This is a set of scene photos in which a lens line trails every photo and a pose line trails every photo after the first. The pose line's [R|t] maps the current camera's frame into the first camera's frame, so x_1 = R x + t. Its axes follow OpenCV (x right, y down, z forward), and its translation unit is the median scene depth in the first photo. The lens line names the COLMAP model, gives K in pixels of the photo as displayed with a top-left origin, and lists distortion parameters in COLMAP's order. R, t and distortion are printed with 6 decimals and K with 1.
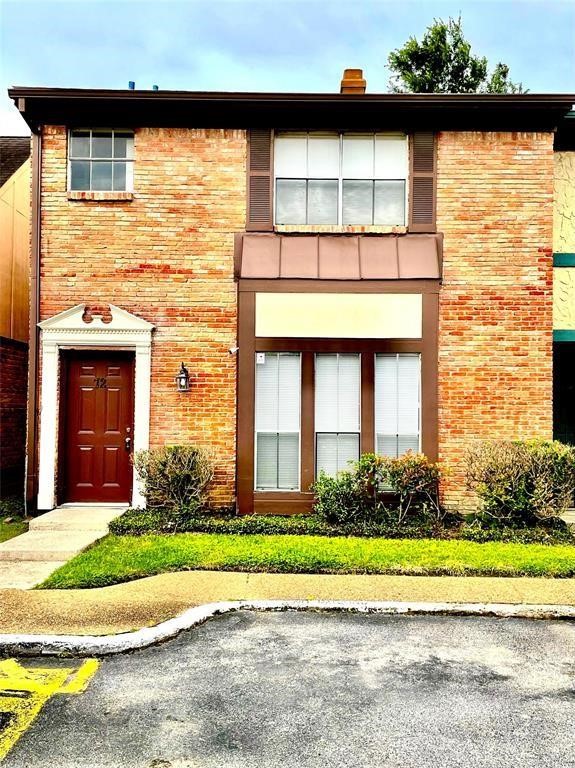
lens RADIAL K [[737.9, 0, 287.5], [0, 737.9, 381.8], [0, 0, 1]] dist [0.059414, 0.000000]
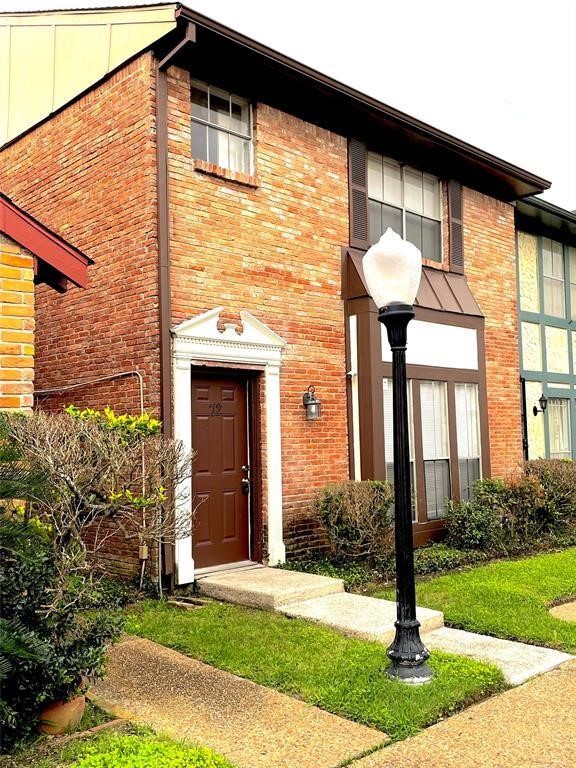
lens RADIAL K [[737.9, 0, 287.9], [0, 737.9, 385.7], [0, 0, 1]] dist [0.059414, 0.000000]
pose [[0.713949, 0.025762, 0.699723, -0.757195], [-0.004415, 0.999469, -0.032294, 0.001190], [-0.700184, 0.019967, 0.713684, 0.395603]]
